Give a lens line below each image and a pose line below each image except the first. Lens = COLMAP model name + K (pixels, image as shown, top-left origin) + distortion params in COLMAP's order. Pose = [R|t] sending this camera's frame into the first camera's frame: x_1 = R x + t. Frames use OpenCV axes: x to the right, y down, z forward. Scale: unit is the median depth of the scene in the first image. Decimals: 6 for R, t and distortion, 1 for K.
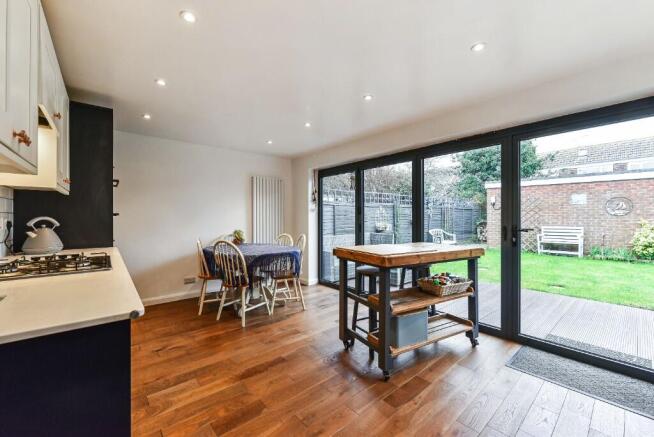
lens RADIAL K [[266.6, 0, 326.1], [0, 266.6, 216.8], [0, 0, 1]] dist [0.003278, -0.000078]
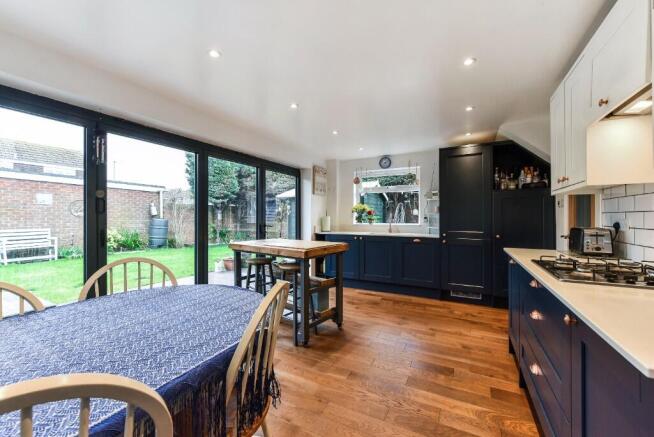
lens RADIAL K [[266.6, 0, 324.1], [0, 266.6, 217.0], [0, 0, 1]] dist [0.003278, -0.000078]
pose [[-0.369260, 0.002692, 0.929322, -0.467356], [0.002343, 0.999995, -0.001966, 0.002000], [-0.929323, 0.001452, -0.369264, 0.685336]]
